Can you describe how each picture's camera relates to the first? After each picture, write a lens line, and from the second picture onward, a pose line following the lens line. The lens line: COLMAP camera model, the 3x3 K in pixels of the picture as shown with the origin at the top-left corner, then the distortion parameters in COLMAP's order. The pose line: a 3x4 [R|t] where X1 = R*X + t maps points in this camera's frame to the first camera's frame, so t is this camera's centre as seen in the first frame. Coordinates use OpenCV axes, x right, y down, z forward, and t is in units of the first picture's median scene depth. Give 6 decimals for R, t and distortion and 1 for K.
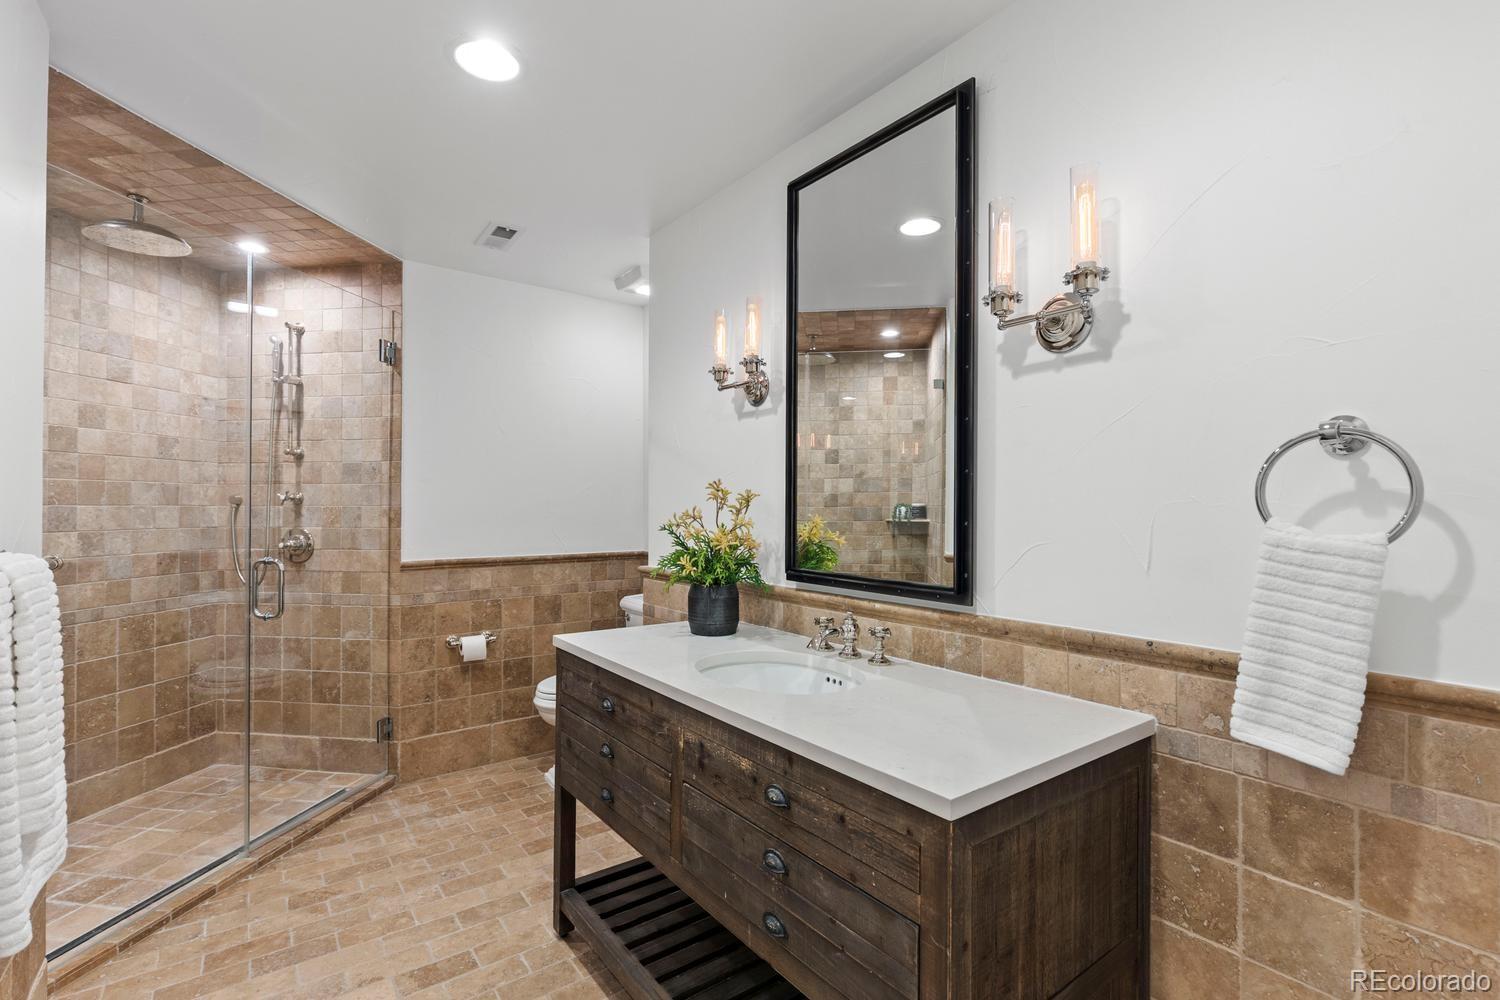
lens RADIAL K [[683.9, 0, 740.0], [0, 683.9, 502.4], [0, 0, 1]] dist [0.004124, -0.001246]
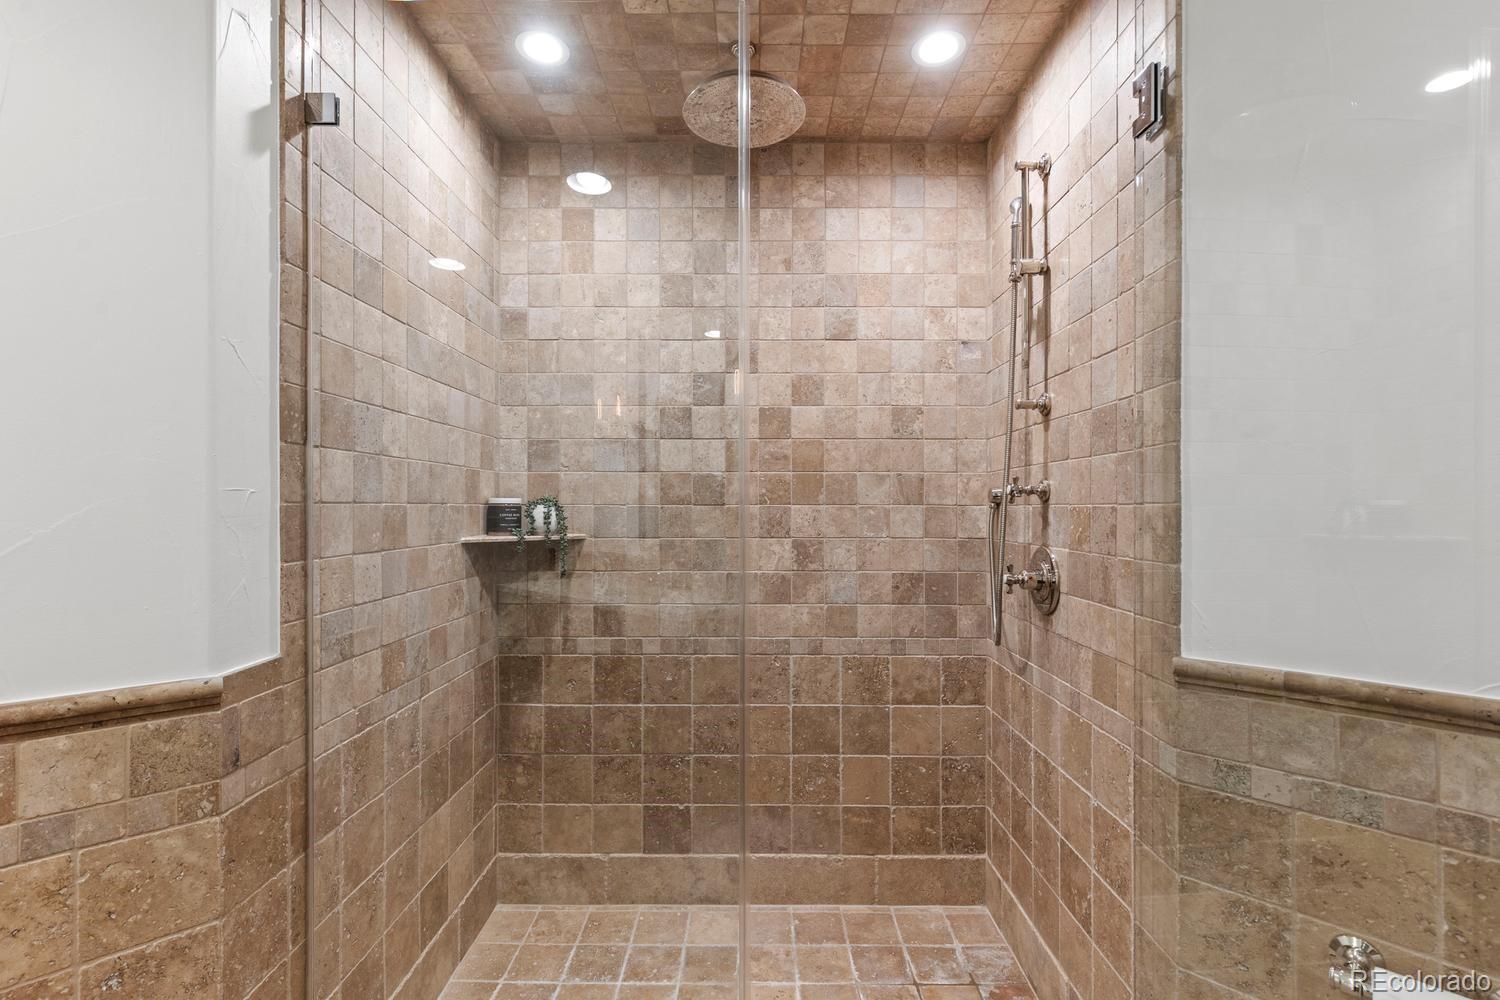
lens RADIAL K [[683.9, 0, 735.4], [0, 683.9, 504.5], [0, 0, 1]] dist [0.004124, -0.001246]
pose [[0.144019, -0.003827, -0.989567, -0.177607], [0.005227, 0.999982, -0.003107, 0.005338], [0.989561, -0.004725, 0.144037, 0.751665]]
